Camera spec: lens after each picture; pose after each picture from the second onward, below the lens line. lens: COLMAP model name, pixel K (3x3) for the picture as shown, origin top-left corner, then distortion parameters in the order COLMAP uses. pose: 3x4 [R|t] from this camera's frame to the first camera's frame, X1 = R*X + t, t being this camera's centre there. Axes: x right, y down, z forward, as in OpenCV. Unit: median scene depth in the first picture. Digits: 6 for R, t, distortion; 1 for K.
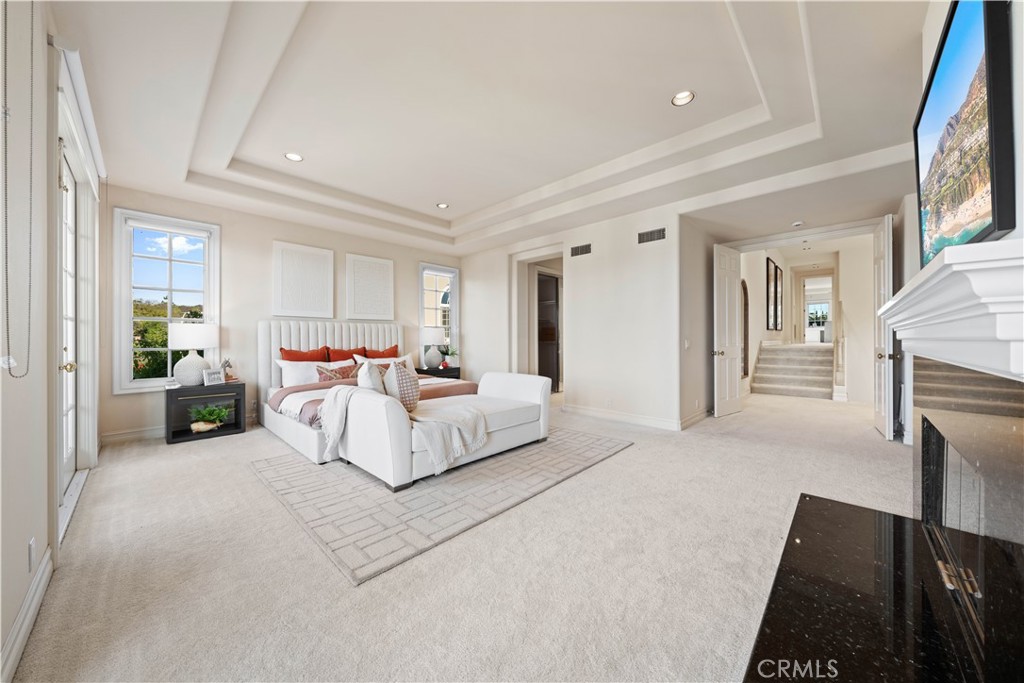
lens RADIAL K [[353.8, 0, 516.3], [0, 353.8, 339.4], [0, 0, 1]] dist [-0.000216, -0.000011]
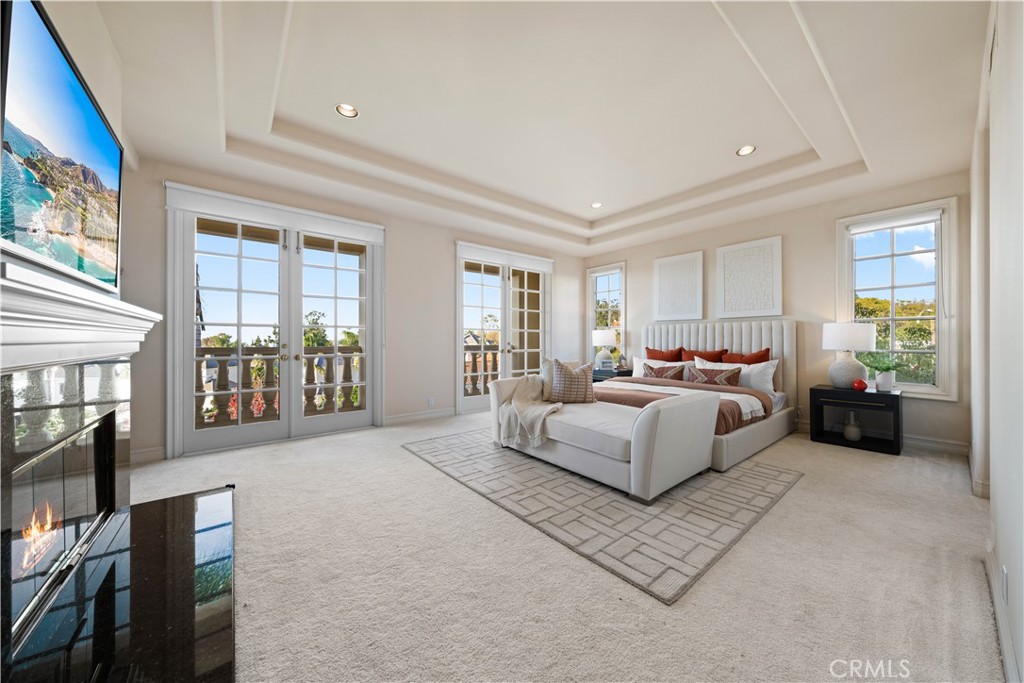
lens RADIAL K [[348.6, 0, 515.2], [0, 348.6, 340.7], [0, 0, 1]] dist [-0.000397, -0.000062]
pose [[-0.132423, 0.005943, -0.991176, 0.666626], [-0.000589, 0.999981, 0.006074, -0.006080], [0.991193, 0.001388, -0.132417, 0.789632]]
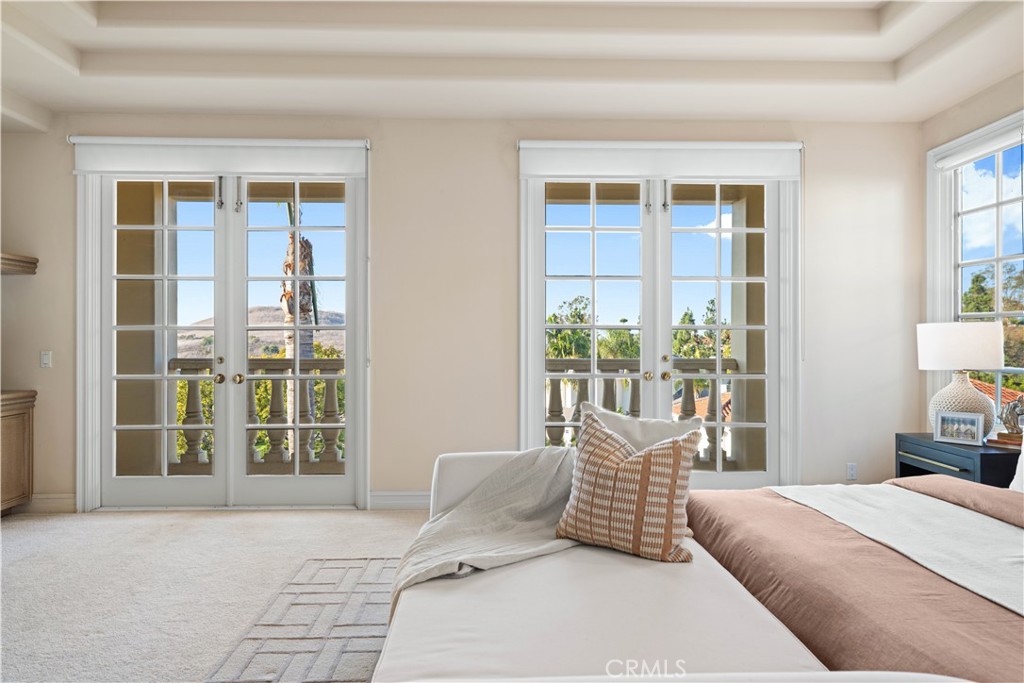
lens RADIAL K [[587.7, 0, 512.0], [0, 587.7, 341.5], [0, 0, 1]] dist [0.002886, 0.000032]
pose [[-0.702618, 0.007475, -0.711528, 0.184677], [0.003710, 0.999970, 0.006841, -0.022964], [0.711558, 0.002166, -0.702624, 1.110134]]
